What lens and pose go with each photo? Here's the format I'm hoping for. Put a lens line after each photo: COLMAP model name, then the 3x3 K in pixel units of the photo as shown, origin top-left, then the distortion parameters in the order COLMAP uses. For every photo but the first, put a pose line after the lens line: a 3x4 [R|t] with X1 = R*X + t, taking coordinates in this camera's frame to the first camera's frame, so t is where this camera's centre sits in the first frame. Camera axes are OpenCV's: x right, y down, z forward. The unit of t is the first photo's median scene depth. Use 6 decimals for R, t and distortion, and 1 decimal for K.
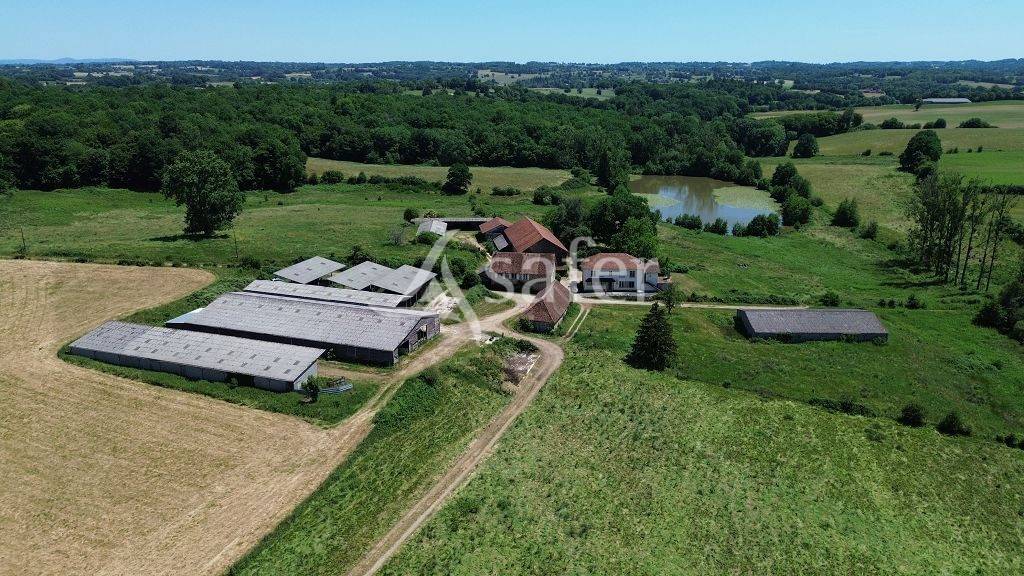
lens RADIAL K [[710.0, 0, 511.9], [0, 710.0, 287.3], [0, 0, 1]] dist [0.029970, -0.013085]
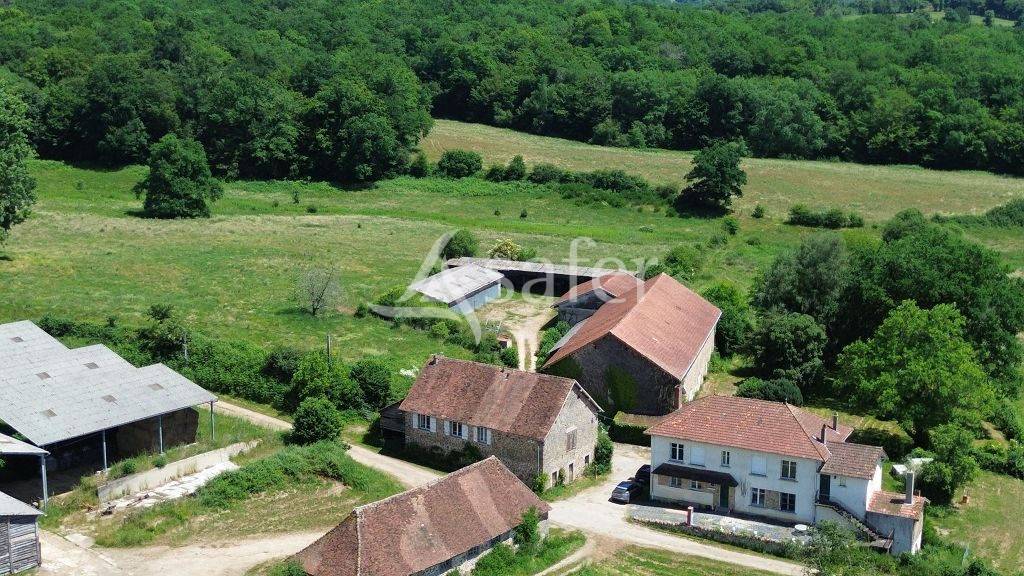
lens RADIAL K [[1381.3, 0, 512.2], [0, 1381.3, 289.2], [0, 0, 1]] dist [0.134034, 0.000000]
pose [[0.917862, 0.088694, -0.386863, 0.145335], [-0.119318, 0.991285, -0.055825, -0.025101], [0.378540, 0.097399, 0.920446, 0.175151]]
